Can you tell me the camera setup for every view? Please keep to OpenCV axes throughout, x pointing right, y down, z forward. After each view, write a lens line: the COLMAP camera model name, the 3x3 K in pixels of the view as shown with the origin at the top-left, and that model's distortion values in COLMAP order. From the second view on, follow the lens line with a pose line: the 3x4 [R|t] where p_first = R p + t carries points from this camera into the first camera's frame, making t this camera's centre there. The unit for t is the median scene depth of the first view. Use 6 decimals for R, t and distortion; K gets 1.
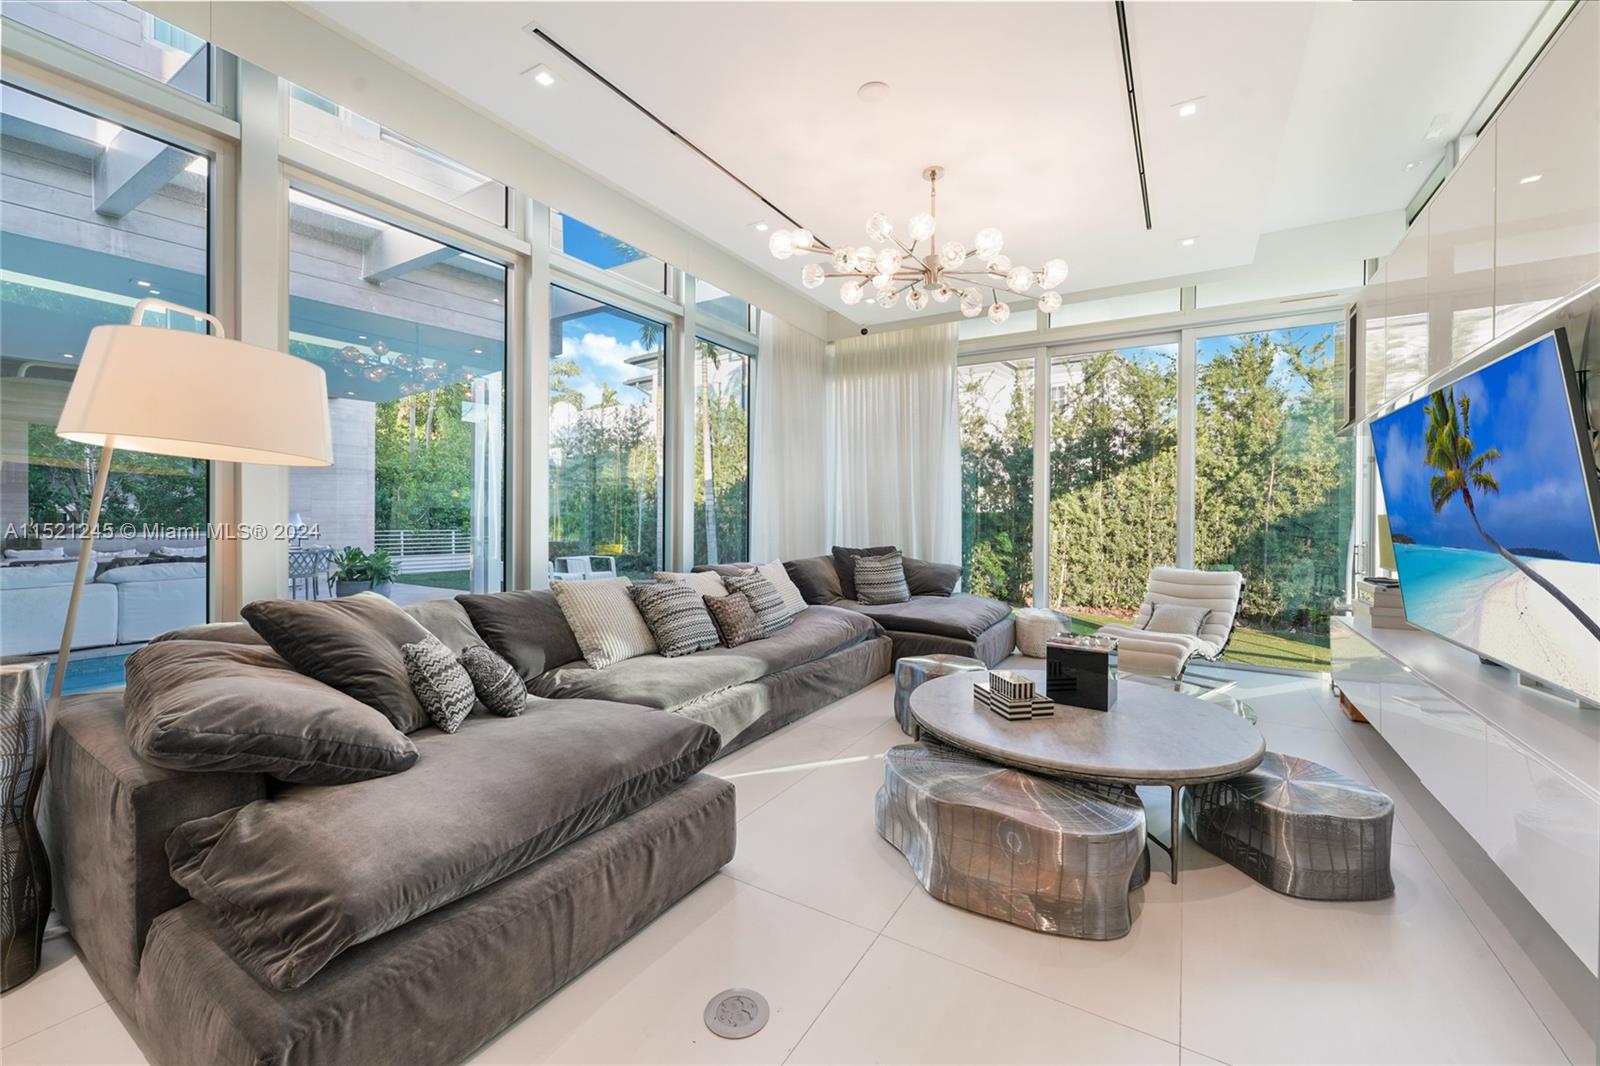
lens RADIAL K [[648.8, 0, 791.5], [0, 648.8, 504.7], [0, 0, 1]] dist [-0.000021, 0.000667]
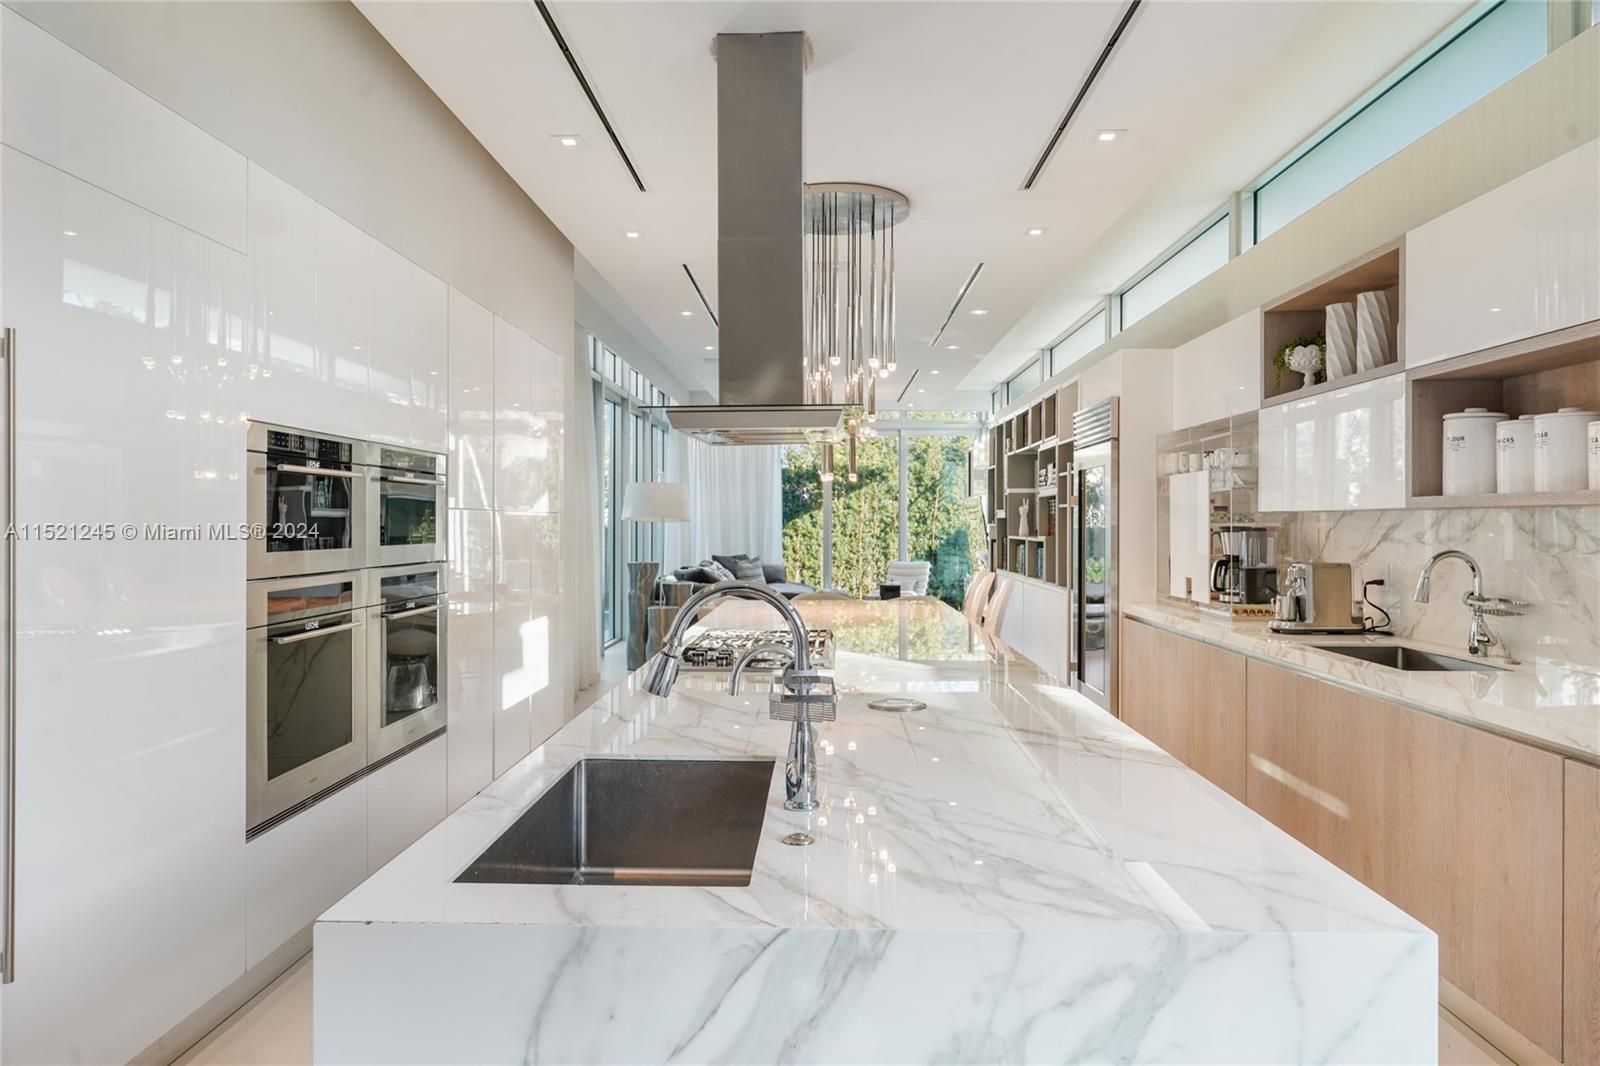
lens RADIAL K [[1015.5, 0, 799.5], [0, 1015.5, 532.3], [0, 0, 1]] dist [0.000296, -0.000011]
pose [[0.867030, -0.011575, 0.498121, -0.611708], [-0.001716, 0.999655, 0.026216, -0.033998], [-0.498252, -0.023585, 0.866711, -0.758347]]
